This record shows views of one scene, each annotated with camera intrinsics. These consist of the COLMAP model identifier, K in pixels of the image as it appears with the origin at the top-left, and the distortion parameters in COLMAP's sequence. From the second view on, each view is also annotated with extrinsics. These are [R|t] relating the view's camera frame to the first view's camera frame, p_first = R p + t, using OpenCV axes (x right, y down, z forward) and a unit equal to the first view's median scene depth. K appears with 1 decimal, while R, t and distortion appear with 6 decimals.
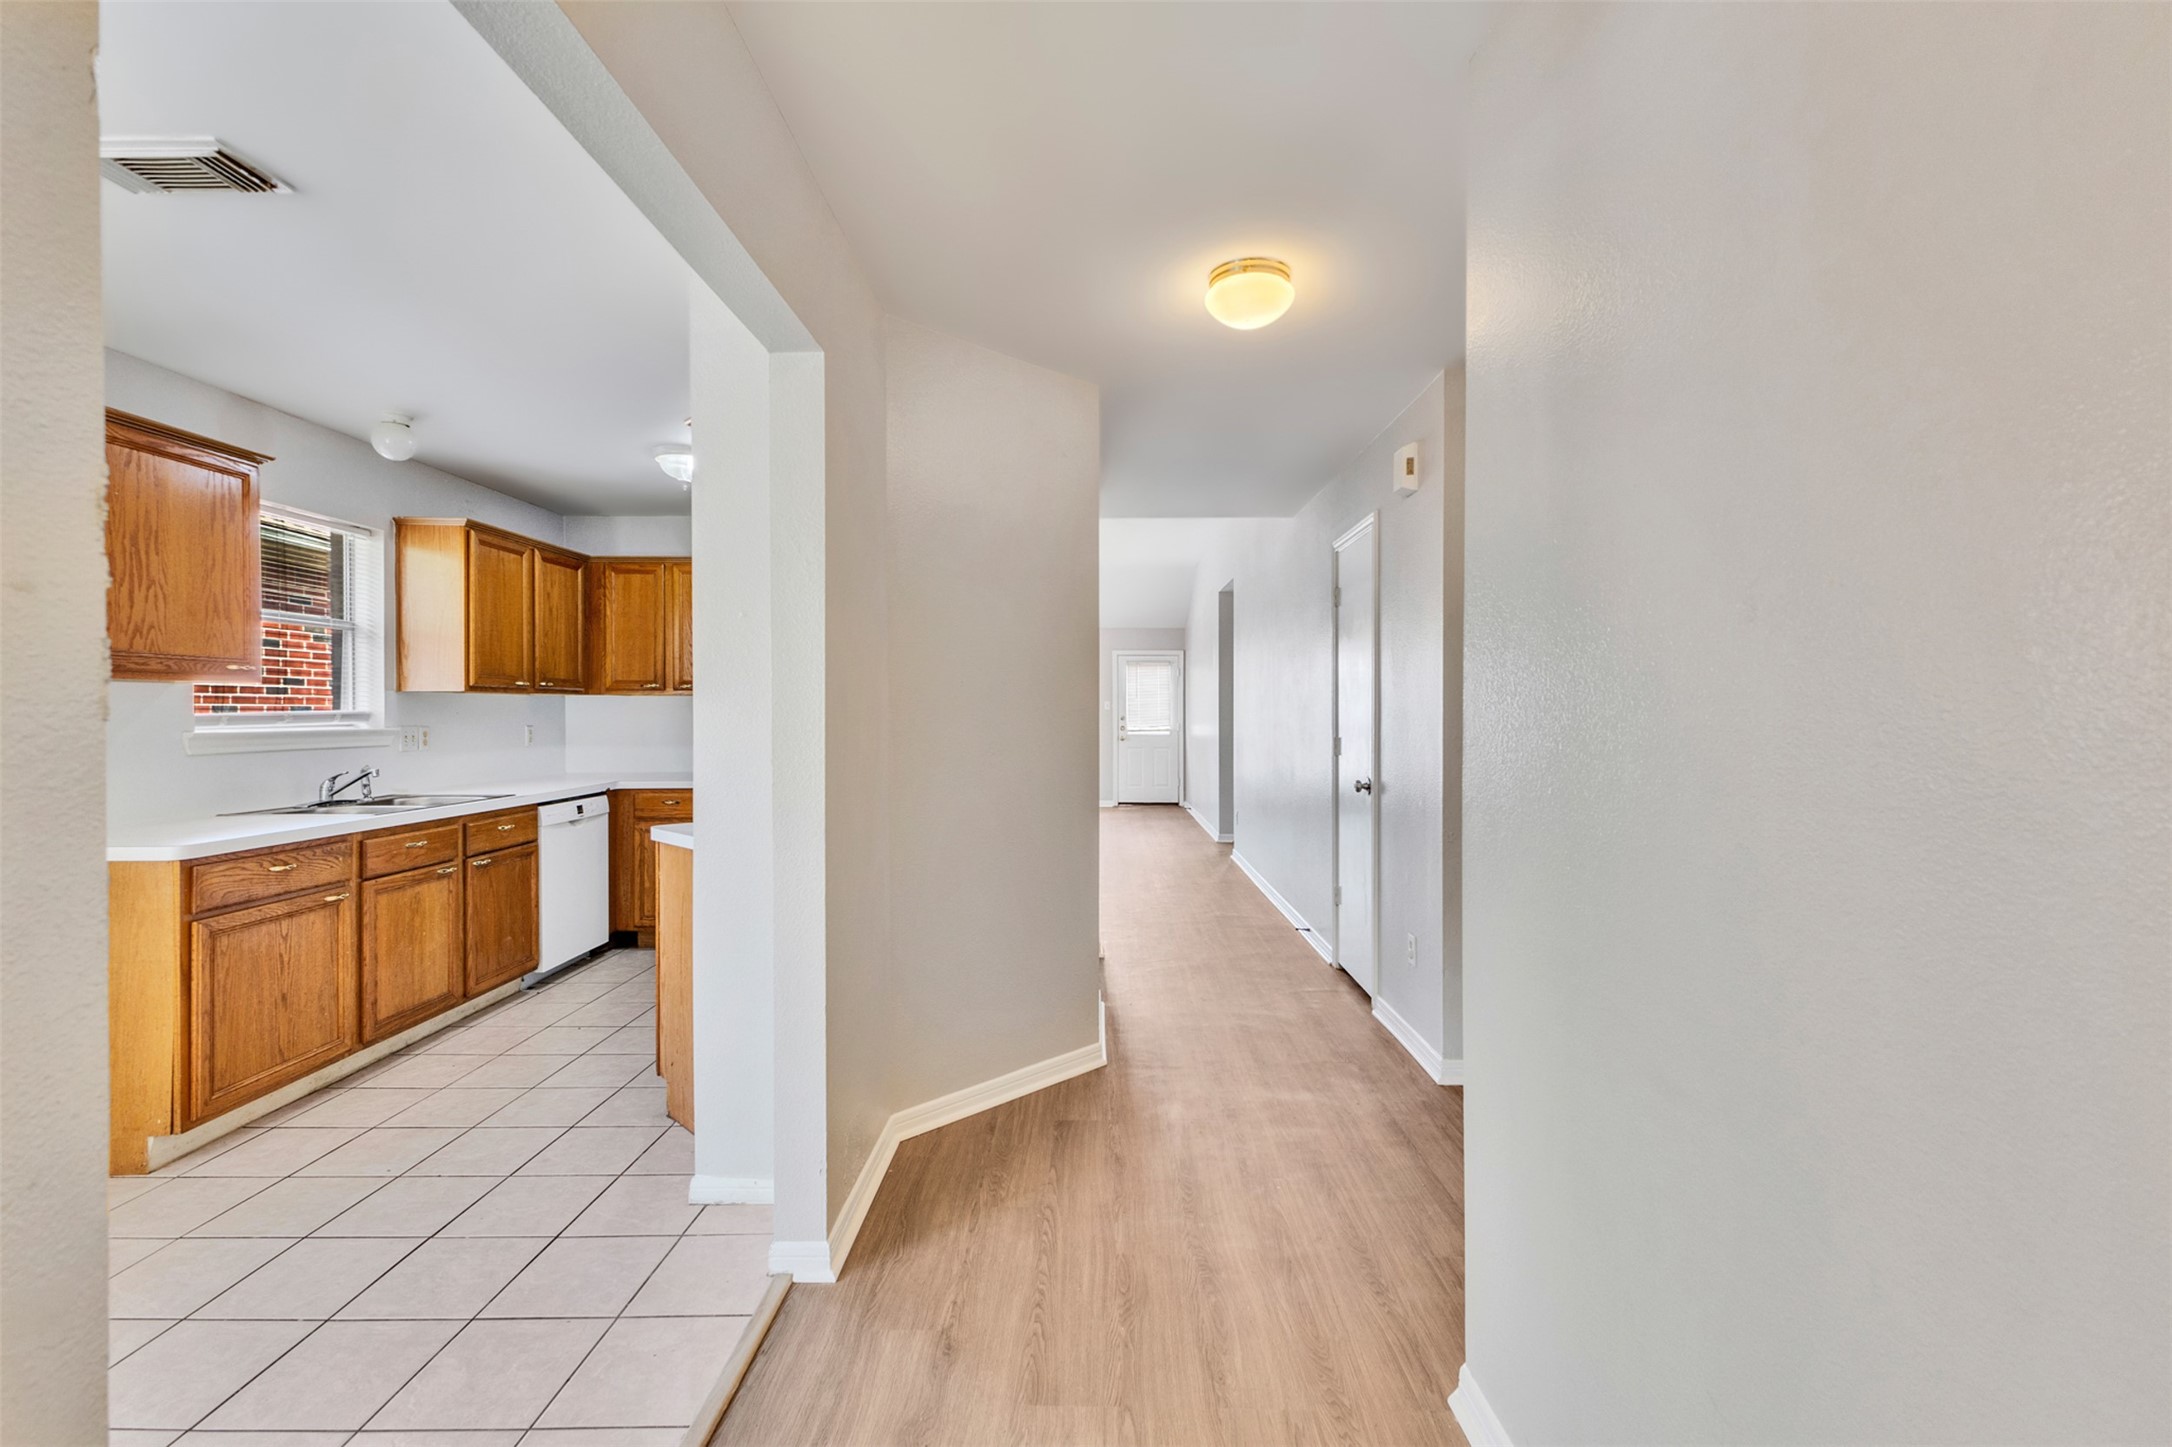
lens RADIAL K [[946.5, 0, 1084.5], [0, 946.5, 716.9], [0, 0, 1]] dist [0.018959, -0.000019]
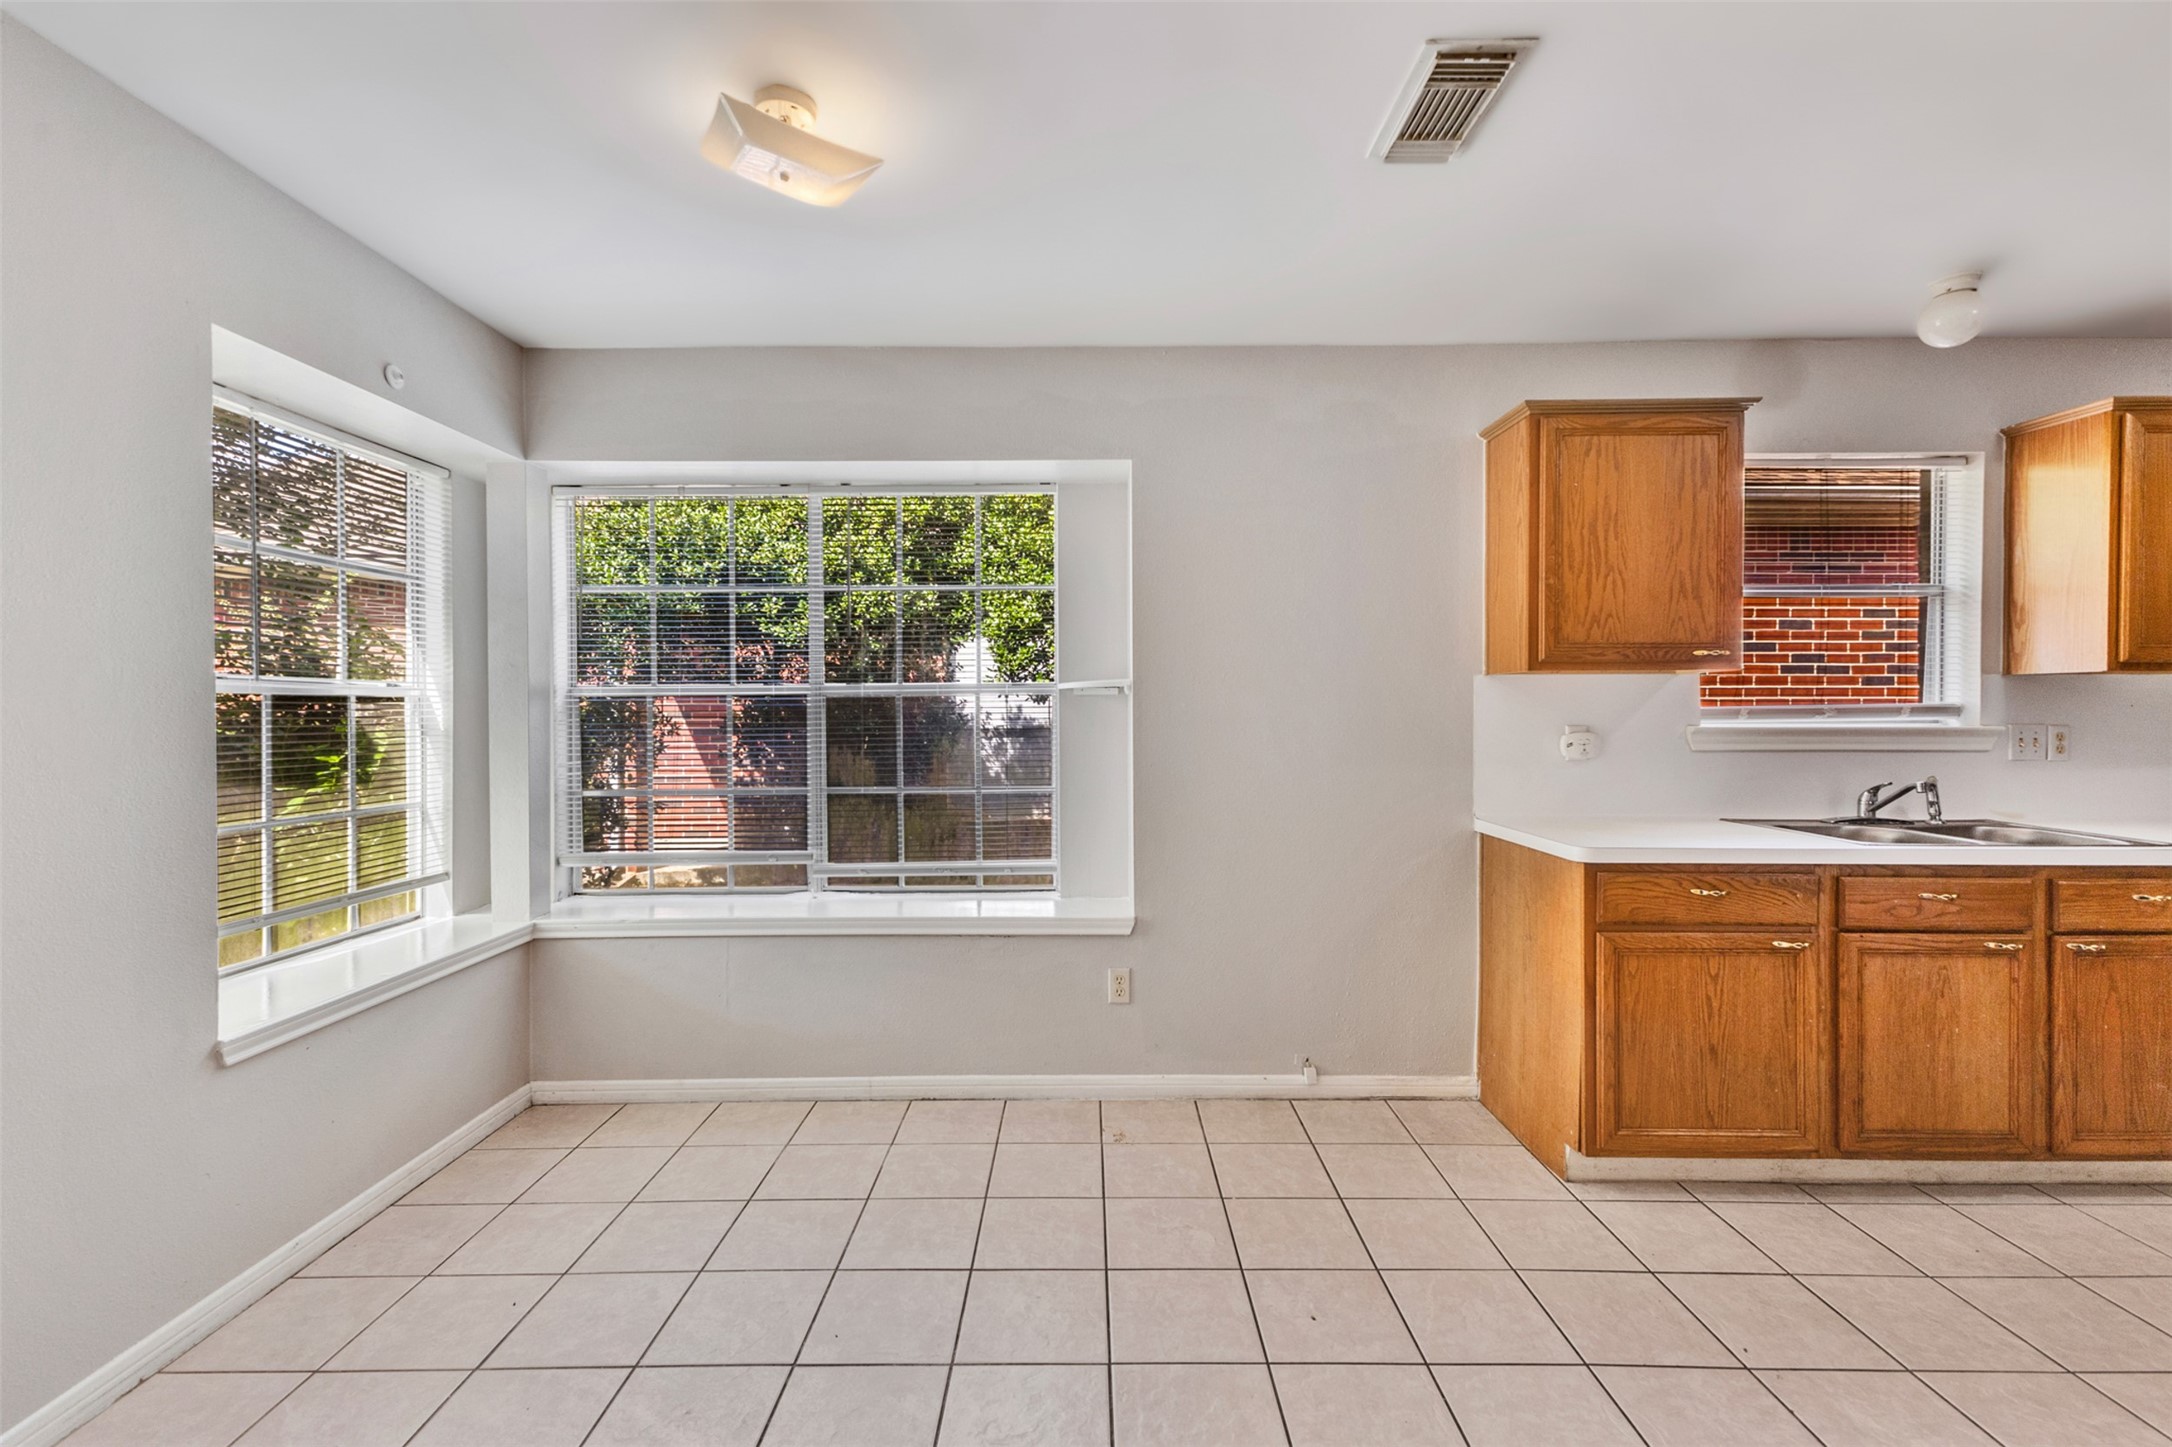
lens RADIAL K [[944.7, 0, 1085.3], [0, 944.7, 716.8], [0, 0, 1]] dist [0.023588, -0.005007]
pose [[0.014896, 0.010425, -0.999835, -0.021194], [-0.005312, 0.999932, 0.010347, 0.000632], [0.999875, 0.005157, 0.014950, 0.385516]]
